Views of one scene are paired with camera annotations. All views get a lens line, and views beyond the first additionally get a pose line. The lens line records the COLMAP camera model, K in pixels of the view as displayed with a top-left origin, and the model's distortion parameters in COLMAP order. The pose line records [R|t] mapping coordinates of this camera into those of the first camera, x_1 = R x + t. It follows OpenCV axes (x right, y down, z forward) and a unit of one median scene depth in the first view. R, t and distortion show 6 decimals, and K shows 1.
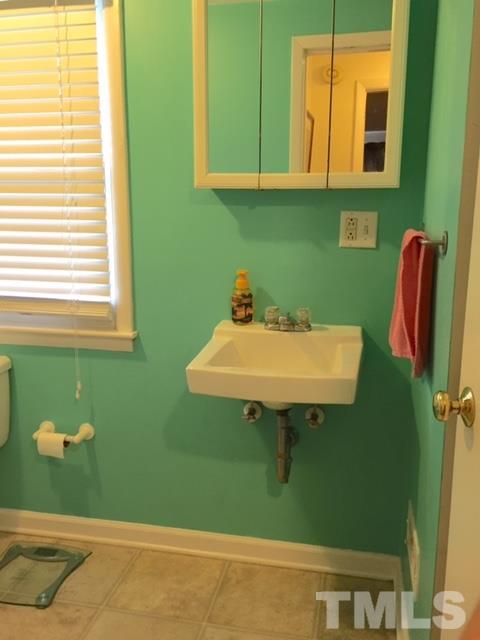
lens RADIAL K [[542.8, 0, 241.9], [0, 542.8, 320.8], [0, 0, 1]] dist [0.043161, -0.069260]
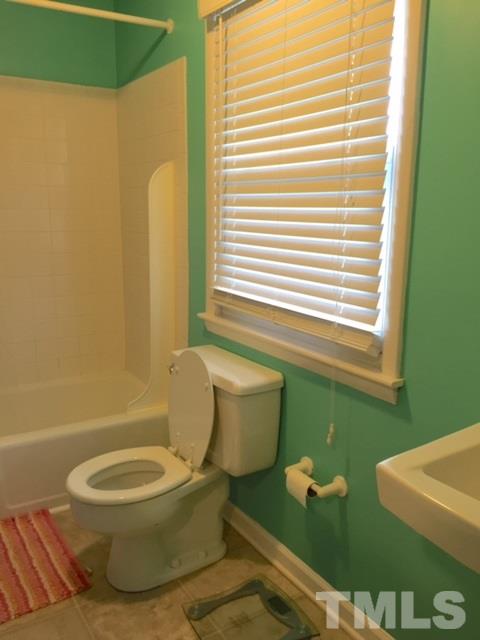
lens RADIAL K [[542.8, 0, 238.0], [0, 542.8, 317.1], [0, 0, 1]] dist [0.043161, -0.069260]
pose [[0.706554, 0.137389, -0.694194, 0.141994], [-0.148701, 0.987895, 0.044168, -0.060224], [0.691859, 0.072020, 0.718431, 0.321211]]
